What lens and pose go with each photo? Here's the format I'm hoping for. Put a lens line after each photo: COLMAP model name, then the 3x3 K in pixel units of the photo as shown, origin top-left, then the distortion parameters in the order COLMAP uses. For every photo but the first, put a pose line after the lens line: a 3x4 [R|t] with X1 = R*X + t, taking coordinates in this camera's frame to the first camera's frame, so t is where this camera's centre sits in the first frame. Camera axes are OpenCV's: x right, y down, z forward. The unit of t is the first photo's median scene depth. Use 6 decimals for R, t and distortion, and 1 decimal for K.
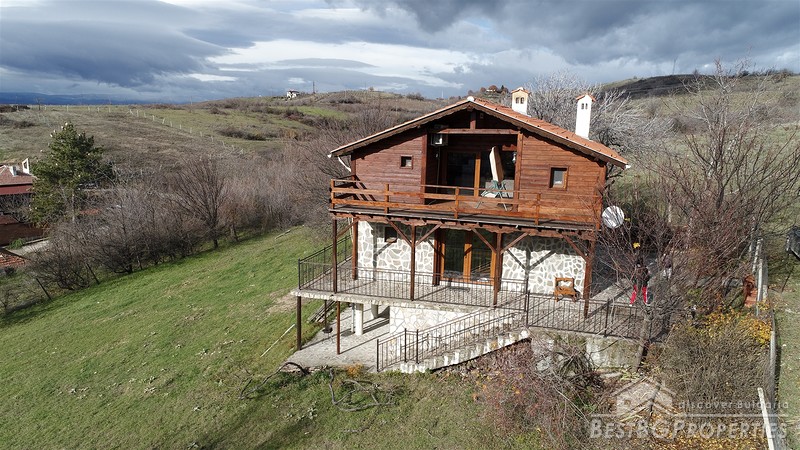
lens RADIAL K [[536.9, 0, 397.8], [0, 536.9, 227.6], [0, 0, 1]] dist [0.002310, -0.001937]
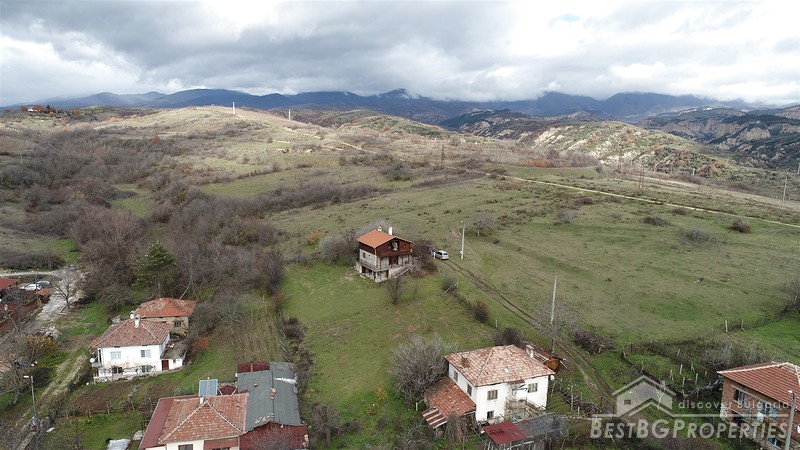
lens RADIAL K [[536.9, 0, 399.3], [0, 536.9, 228.1], [0, 0, 1]] dist [0.002310, -0.001937]
pose [[0.677109, -0.132395, 0.723876, -4.460812], [0.139238, 0.988963, 0.050636, -0.646991], [-0.722590, 0.066505, 0.688070, -3.505670]]
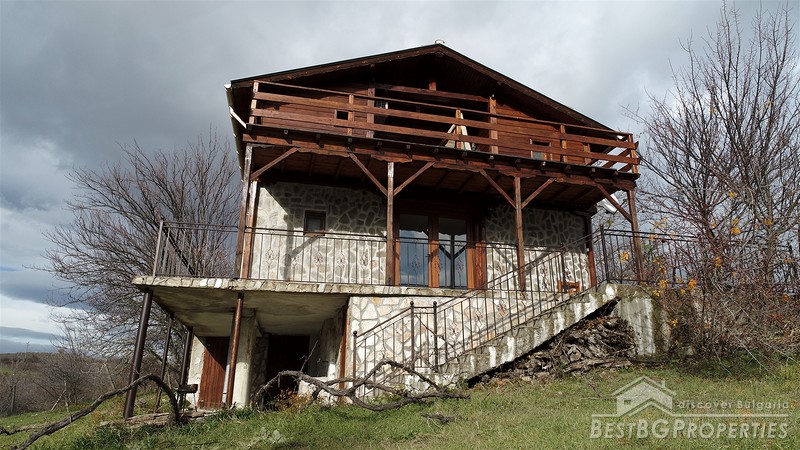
lens RADIAL K [[536.9, 0, 399.1], [0, 536.9, 227.0], [0, 0, 1]] dist [0.002310, -0.001937]
pose [[0.872080, 0.143539, 0.467839, -0.230977], [0.102610, 0.881127, -0.461613, 0.332506], [-0.478485, 0.450569, 0.753684, 0.526933]]
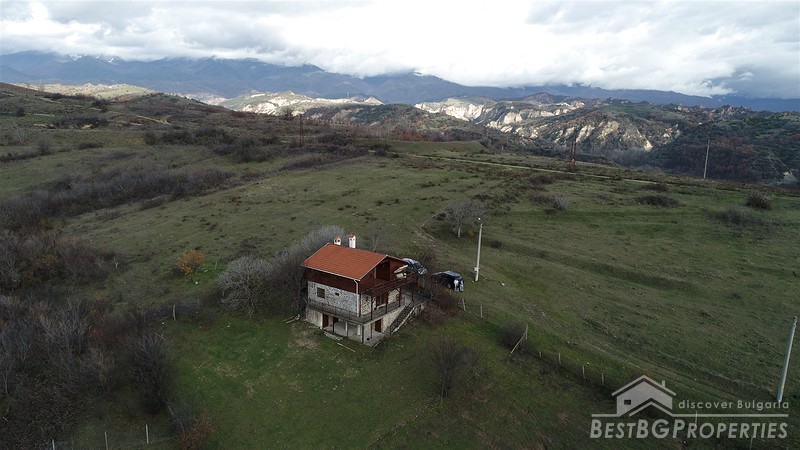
lens RADIAL K [[536.9, 0, 399.2], [0, 536.9, 224.7], [0, 0, 1]] dist [0.002310, -0.001937]
pose [[0.337314, -0.185539, 0.922927, -3.031306], [0.168573, 0.976444, 0.134687, -0.877364], [-0.926176, 0.110149, 0.360645, -0.413871]]
